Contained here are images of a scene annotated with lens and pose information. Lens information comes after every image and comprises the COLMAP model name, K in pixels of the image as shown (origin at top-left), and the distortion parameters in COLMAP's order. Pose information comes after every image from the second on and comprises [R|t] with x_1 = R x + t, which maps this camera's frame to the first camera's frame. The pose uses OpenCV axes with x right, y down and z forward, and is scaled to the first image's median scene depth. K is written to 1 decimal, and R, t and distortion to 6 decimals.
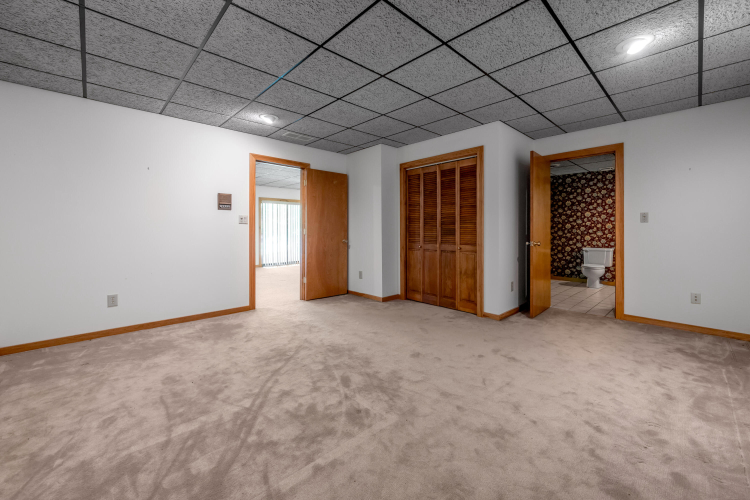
lens RADIAL K [[304.6, 0, 371.8], [0, 304.6, 229.5], [0, 0, 1]] dist [-0.003698, -0.000605]
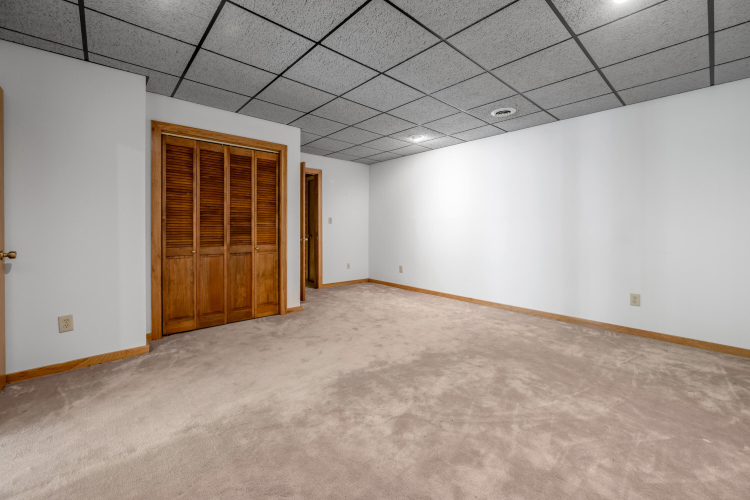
lens RADIAL K [[307.4, 0, 376.2], [0, 307.4, 229.0], [0, 0, 1]] dist [-0.004137, 0.000640]
pose [[0.017224, -0.001704, 0.999850, -0.589154], [-0.004254, 0.999989, 0.001777, 0.000966], [-0.999843, -0.004284, 0.017217, 0.610887]]
